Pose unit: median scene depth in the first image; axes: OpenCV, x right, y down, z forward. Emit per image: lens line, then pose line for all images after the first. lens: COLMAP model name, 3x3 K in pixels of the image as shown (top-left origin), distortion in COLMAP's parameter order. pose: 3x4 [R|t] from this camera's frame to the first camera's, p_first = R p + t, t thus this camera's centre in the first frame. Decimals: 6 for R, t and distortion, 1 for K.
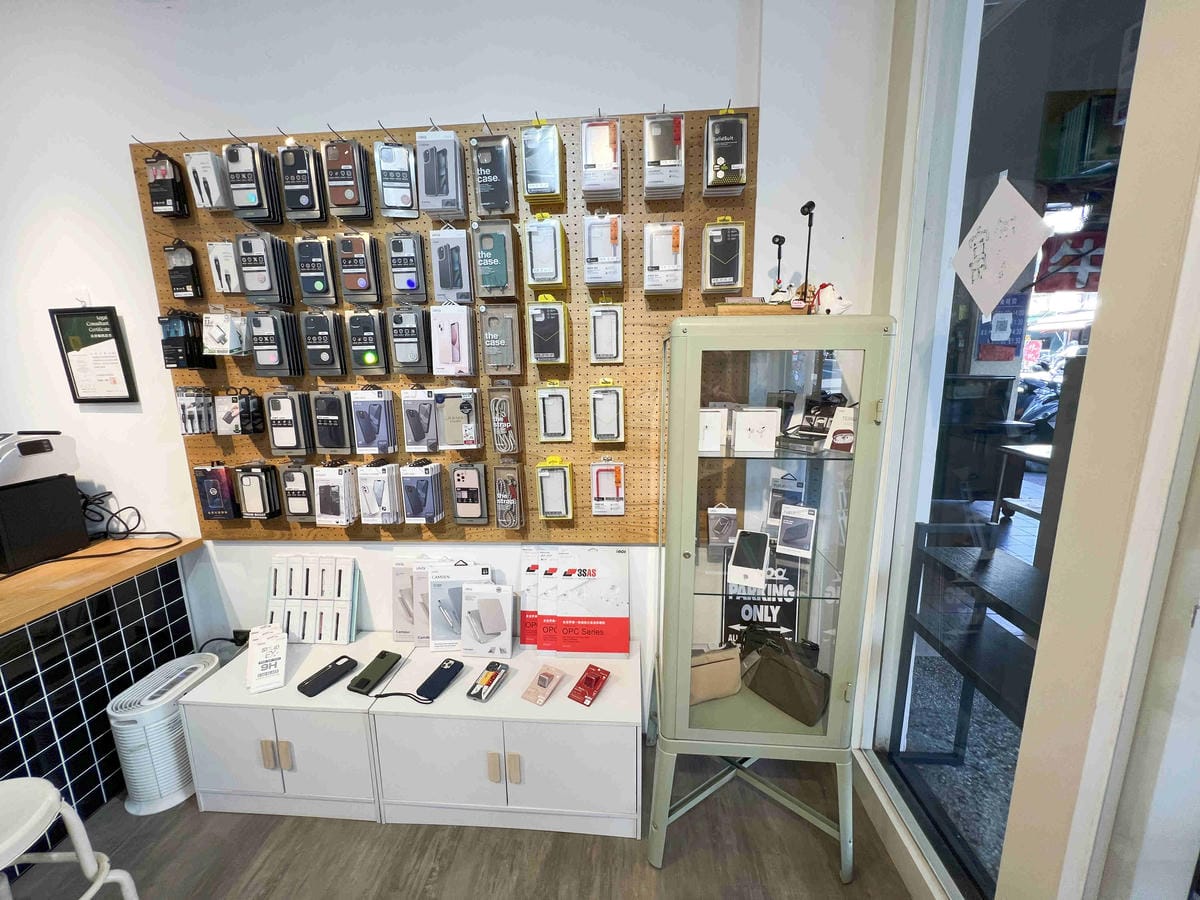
lens RADIAL K [[476.9, 0, 600.7], [0, 476.9, 447.6], [0, 0, 1]] dist [-0.000029, 0.000199]
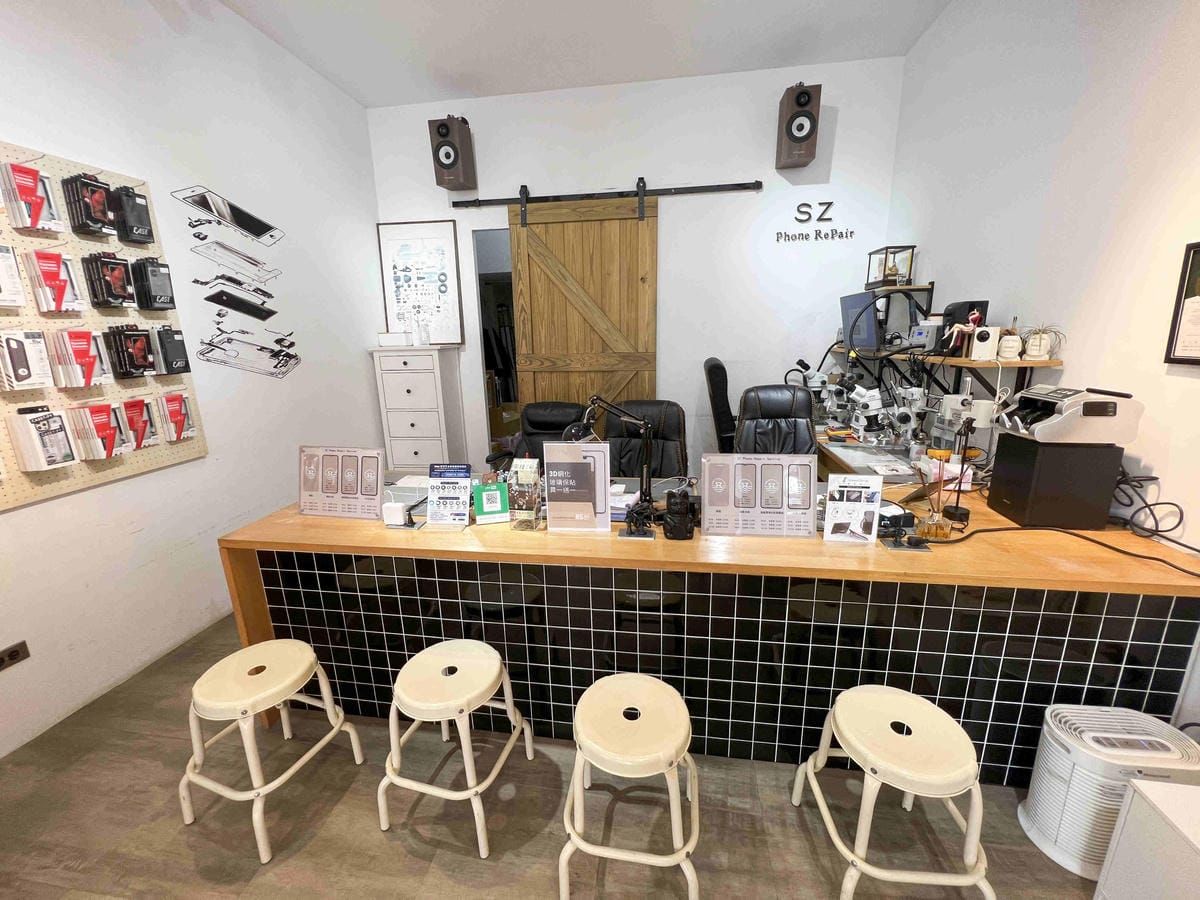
lens RADIAL K [[480.3, 0, 599.6], [0, 480.3, 449.3], [0, 0, 1]] dist [-0.002831, 0.000754]
pose [[-0.085366, 0.254760, -0.963229, -0.206074], [-0.158493, 0.950976, 0.265566, -0.018310], [0.983663, 0.175335, -0.040803, 0.119026]]
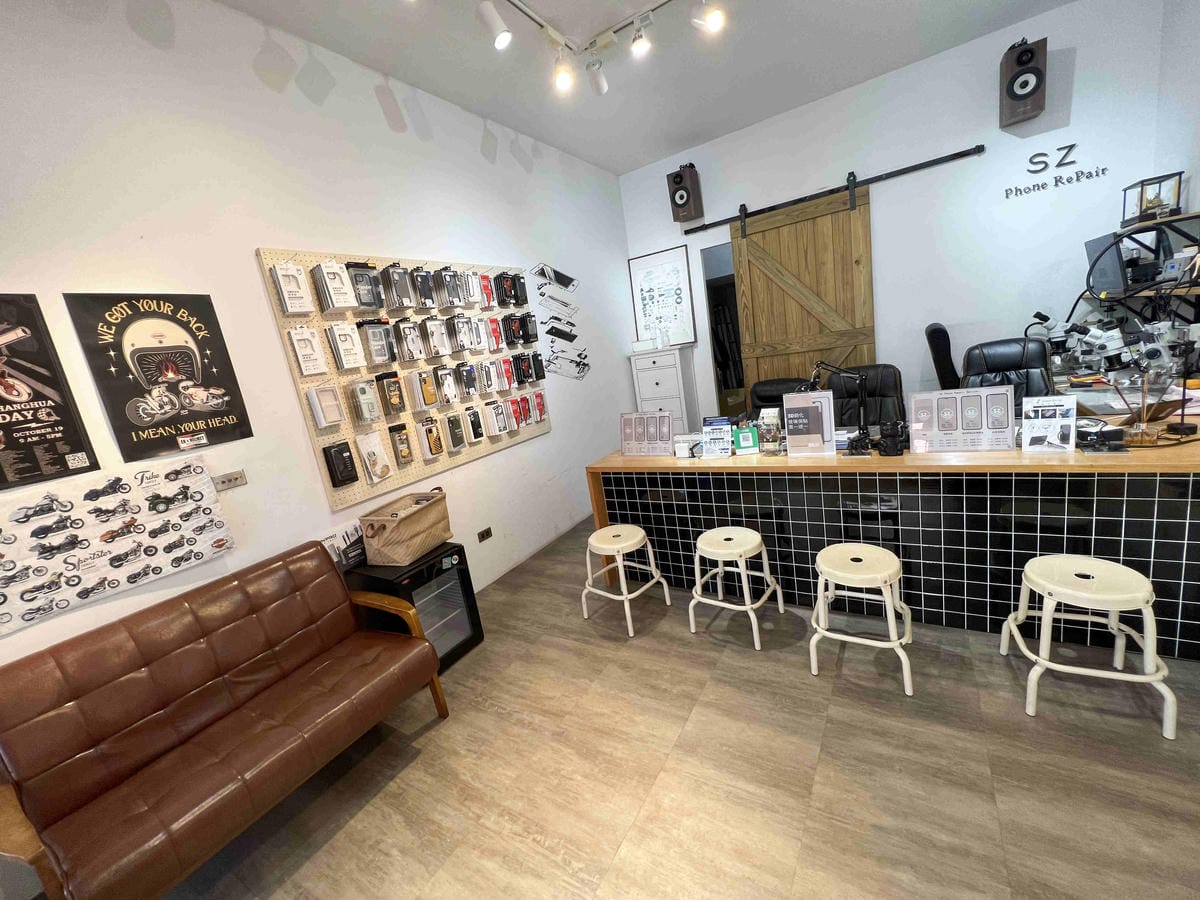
lens RADIAL K [[480.3, 0, 599.6], [0, 480.3, 449.3], [0, 0, 1]] dist [-0.002831, 0.000754]
pose [[-0.464016, 0.267590, -0.844444, 0.362072], [0.003706, 0.953861, 0.300226, -0.035198], [0.885819, 0.136180, -0.443598, 0.138795]]
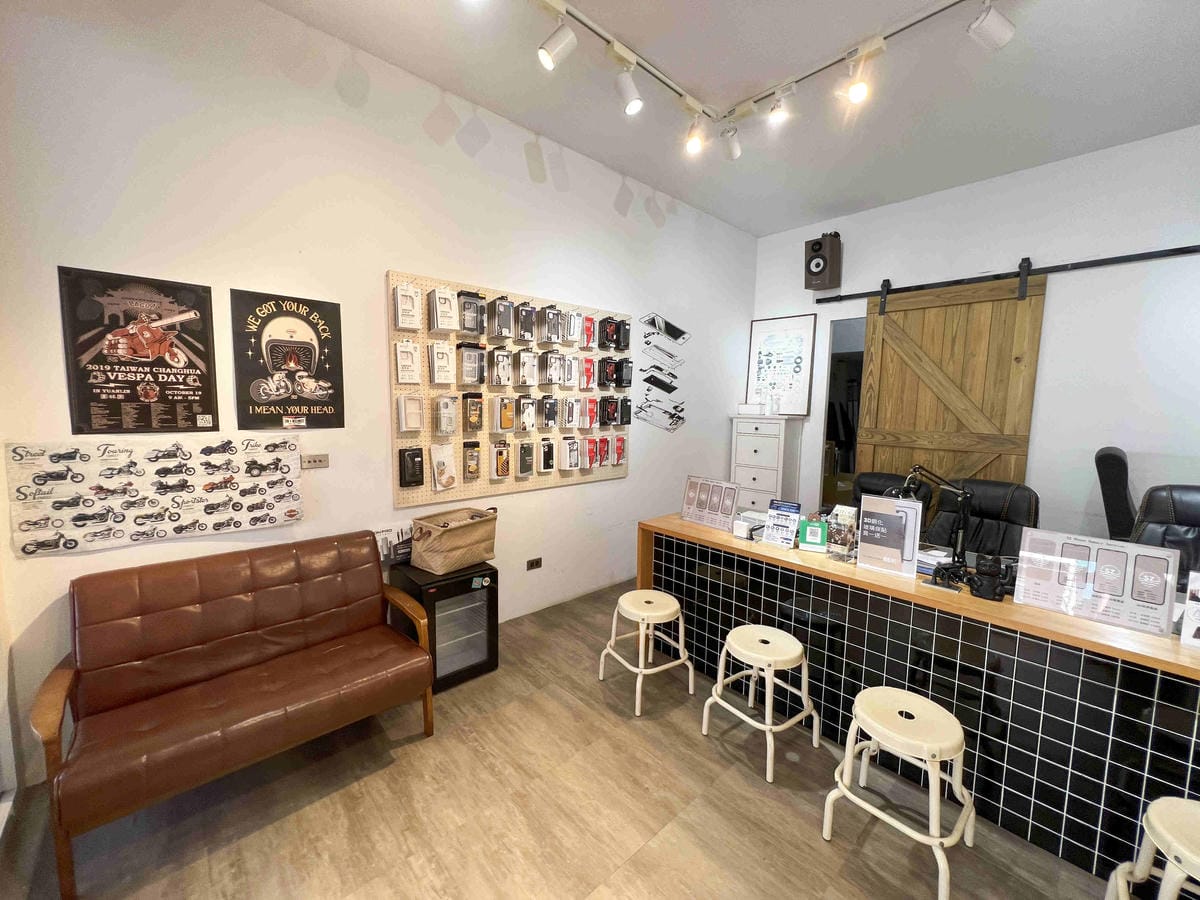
lens RADIAL K [[480.3, 0, 599.6], [0, 480.3, 449.3], [0, 0, 1]] dist [-0.002831, 0.000754]
pose [[-0.692886, 0.076326, -0.716996, 0.215299], [-0.135592, 0.962849, 0.233530, -0.068139], [0.708184, 0.259029, -0.656795, 0.266489]]
